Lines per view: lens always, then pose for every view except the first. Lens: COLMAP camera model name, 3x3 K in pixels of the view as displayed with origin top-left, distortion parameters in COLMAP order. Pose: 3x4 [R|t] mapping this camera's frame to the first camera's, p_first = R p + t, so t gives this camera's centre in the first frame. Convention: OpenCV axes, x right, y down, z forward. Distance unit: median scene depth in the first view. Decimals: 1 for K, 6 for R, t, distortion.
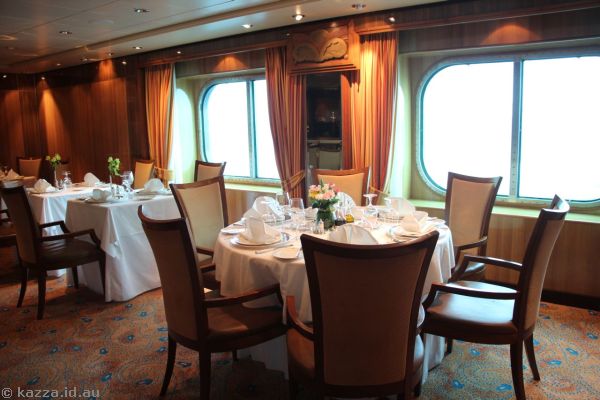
lens RADIAL K [[488.5, 0, 301.1], [0, 488.5, 200.4], [0, 0, 1]] dist [-0.150491, 0.101015]
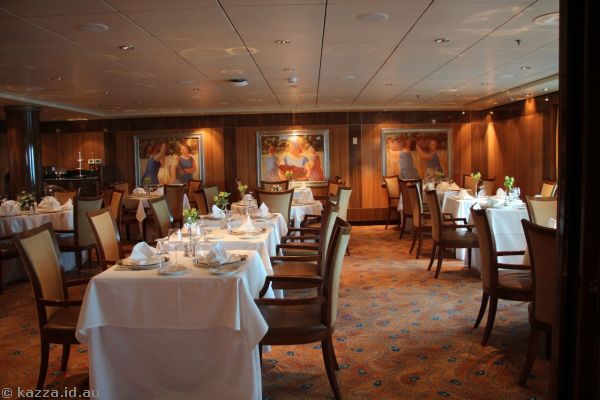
lens RADIAL K [[488.5, 0, 296.5], [0, 488.5, 198.1], [0, 0, 1]] dist [-0.150491, 0.101015]
pose [[0.579064, 0.076590, -0.811677, 0.248828], [-0.122248, 0.992479, 0.006436, 0.024350], [0.806065, 0.095499, 0.584071, -0.173313]]
